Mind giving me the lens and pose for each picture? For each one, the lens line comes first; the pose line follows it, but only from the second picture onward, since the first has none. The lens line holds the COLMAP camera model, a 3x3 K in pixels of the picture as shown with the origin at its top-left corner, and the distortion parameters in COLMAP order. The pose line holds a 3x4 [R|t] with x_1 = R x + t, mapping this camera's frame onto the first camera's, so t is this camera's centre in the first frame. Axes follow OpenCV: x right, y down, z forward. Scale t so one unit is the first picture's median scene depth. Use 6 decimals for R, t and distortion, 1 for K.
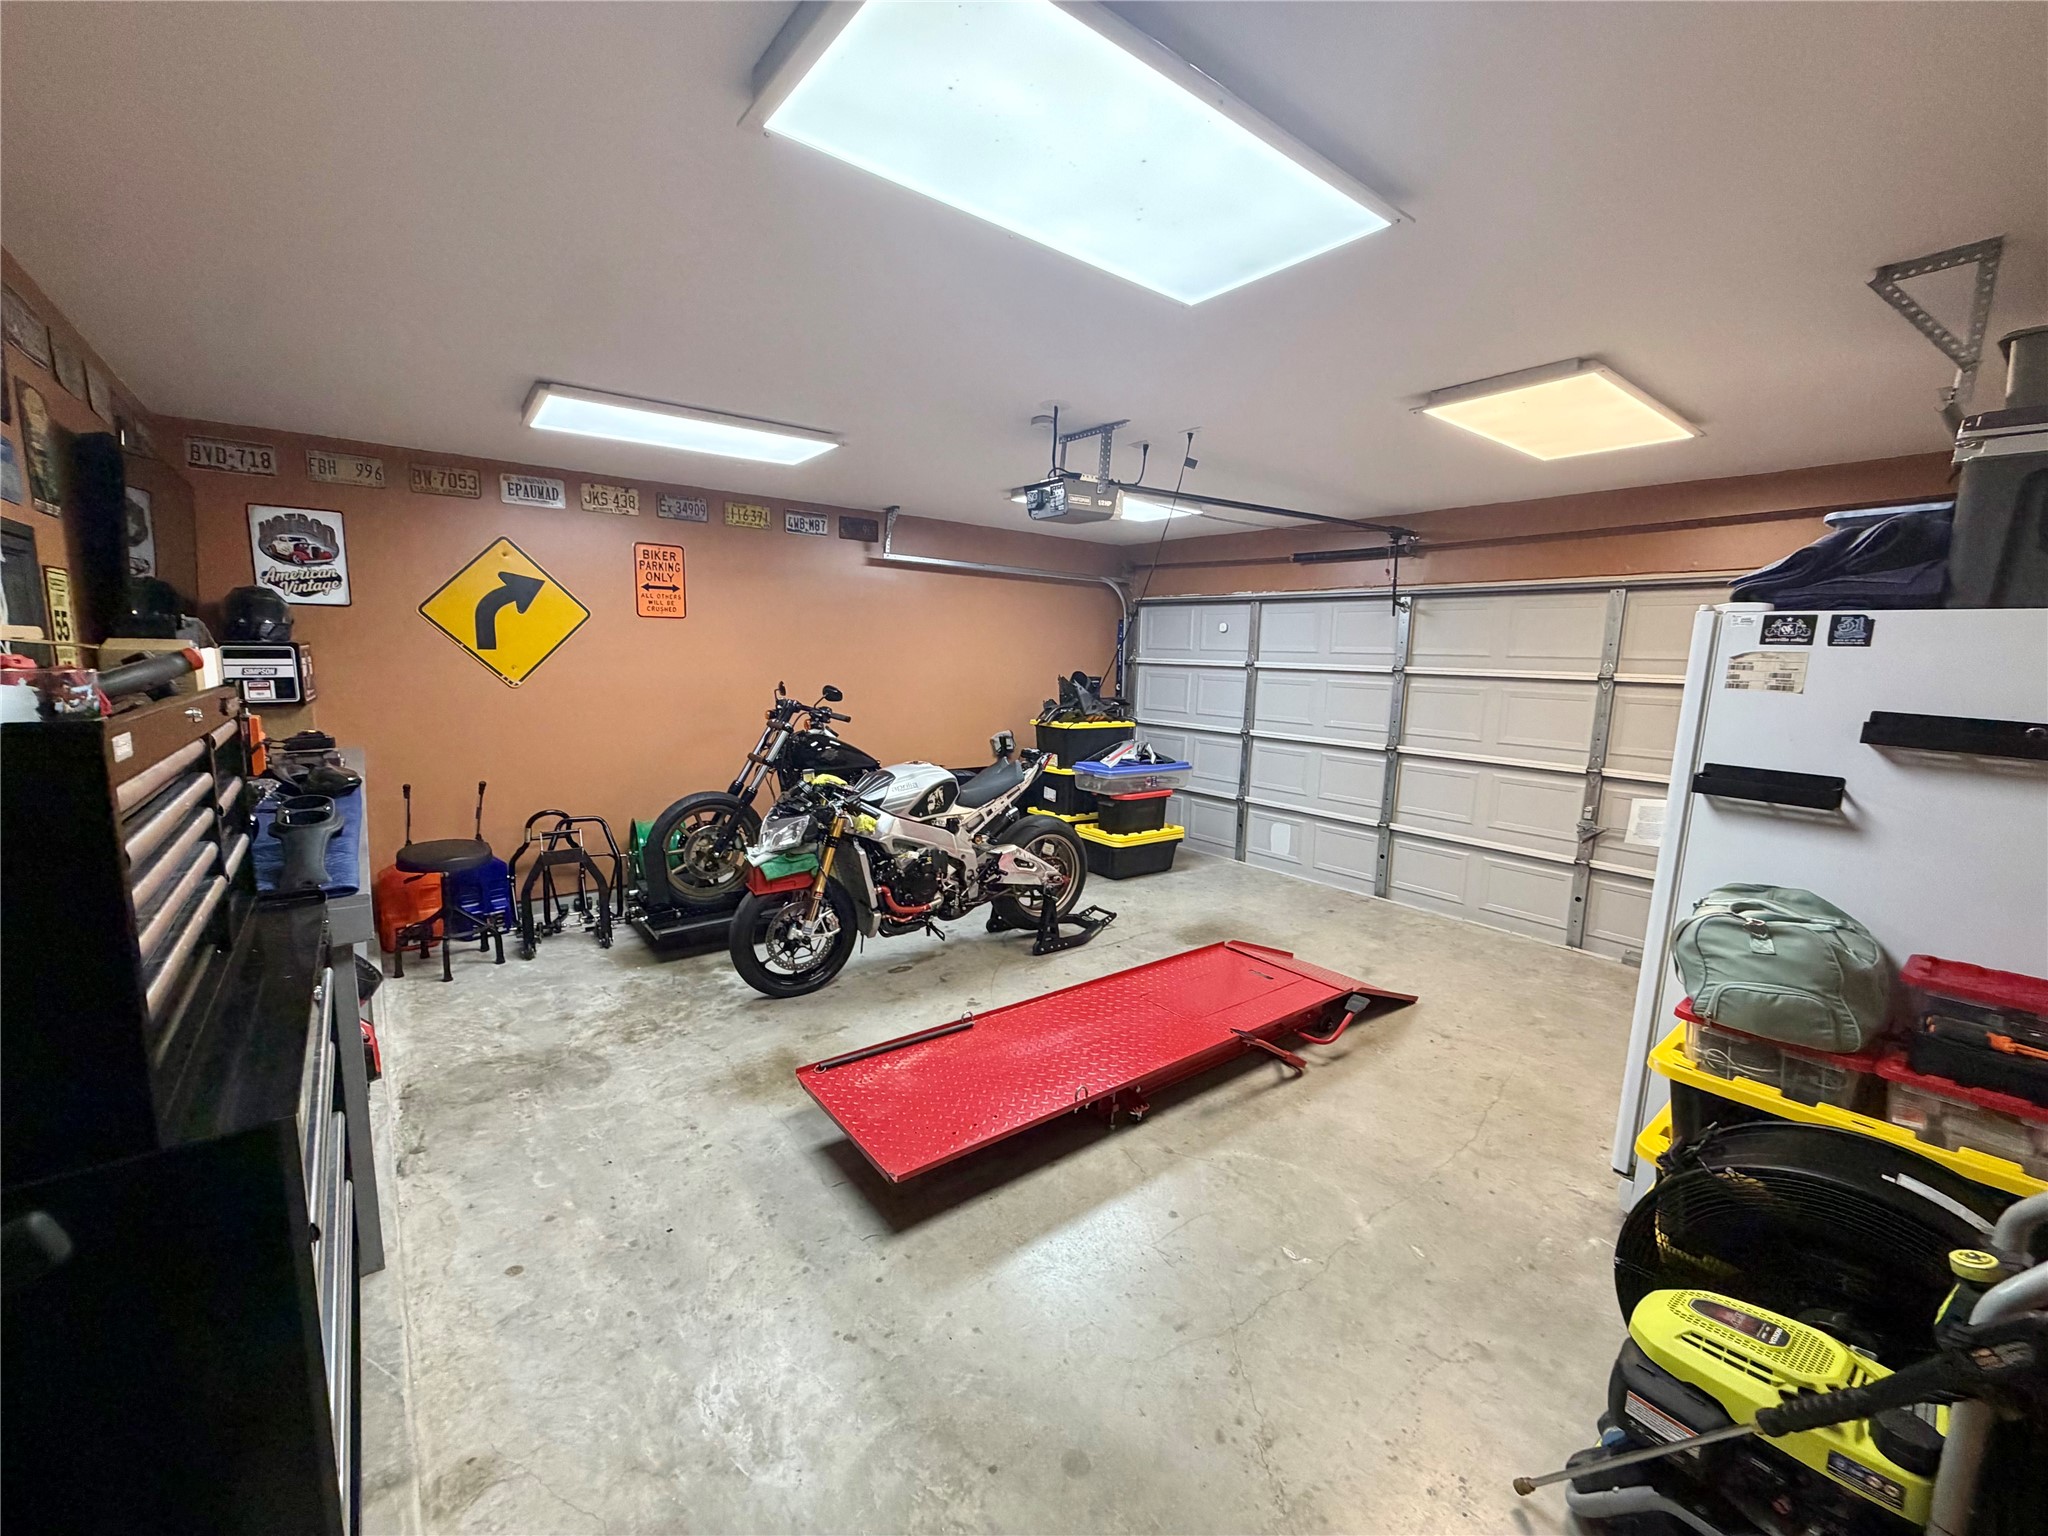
lens RADIAL K [[818.6, 0, 1015.3], [0, 818.6, 776.0], [0, 0, 1]] dist [0.003091, 0.000861]
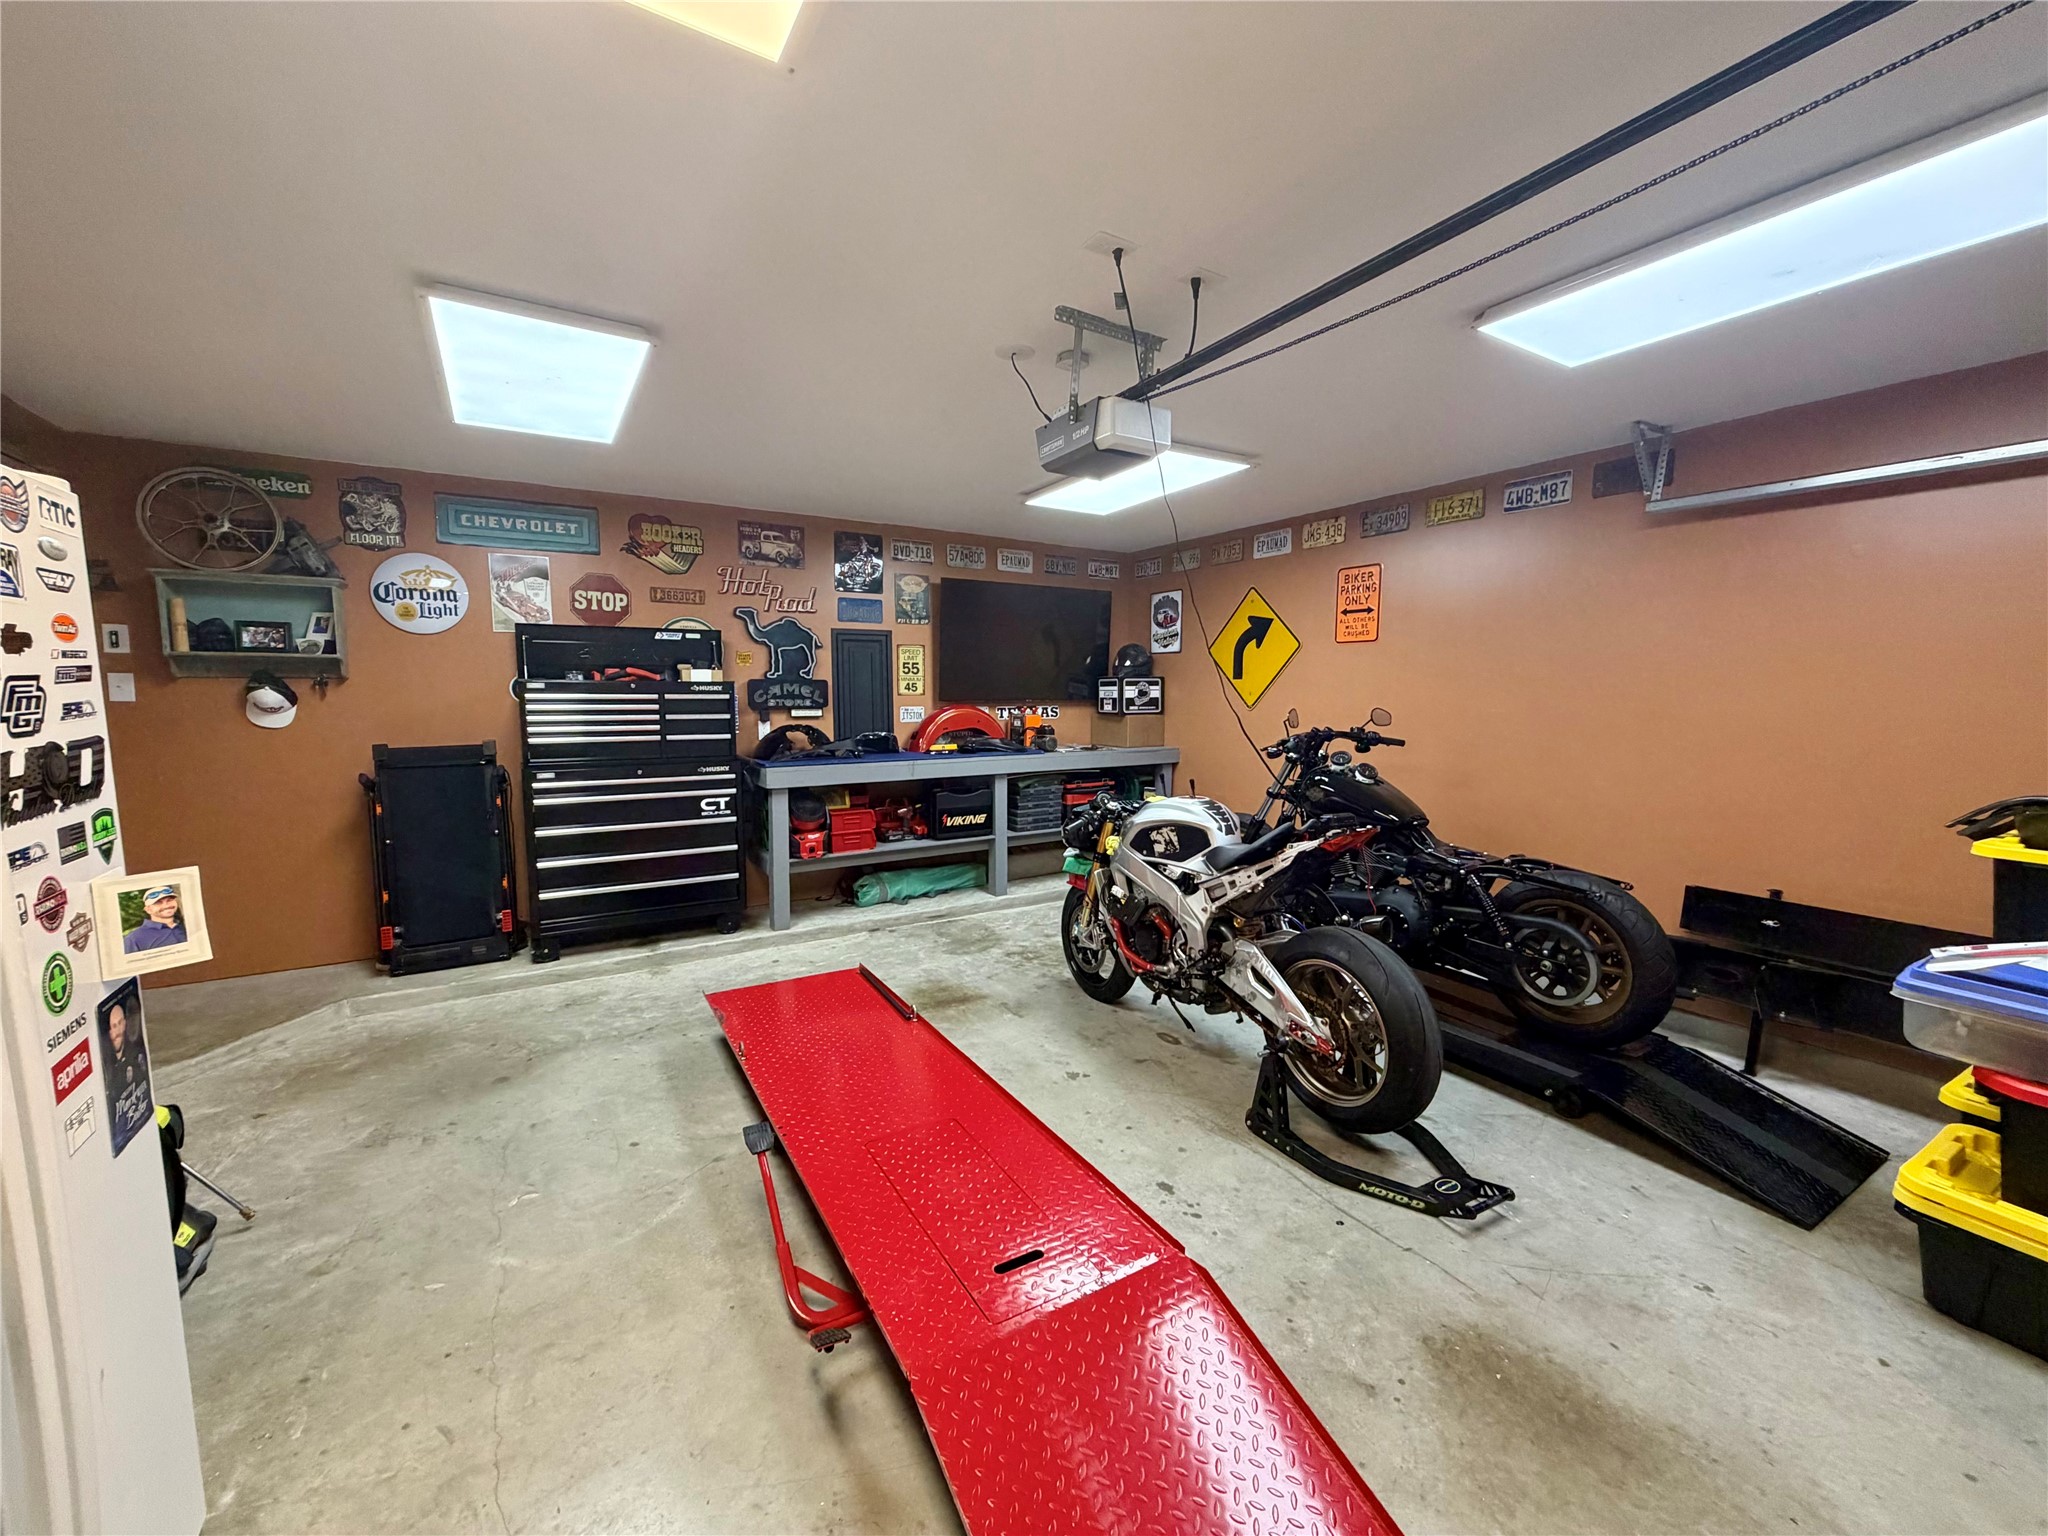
lens RADIAL K [[818.6, 0, 1020.9], [0, 818.6, 768.6], [0, 0, 1]] dist [0.003091, 0.000861]
pose [[-0.122668, 0.076253, -0.989514, 0.702195], [-0.155941, 0.983178, 0.095096, -0.095089], [0.980120, 0.165971, -0.108713, 0.909123]]
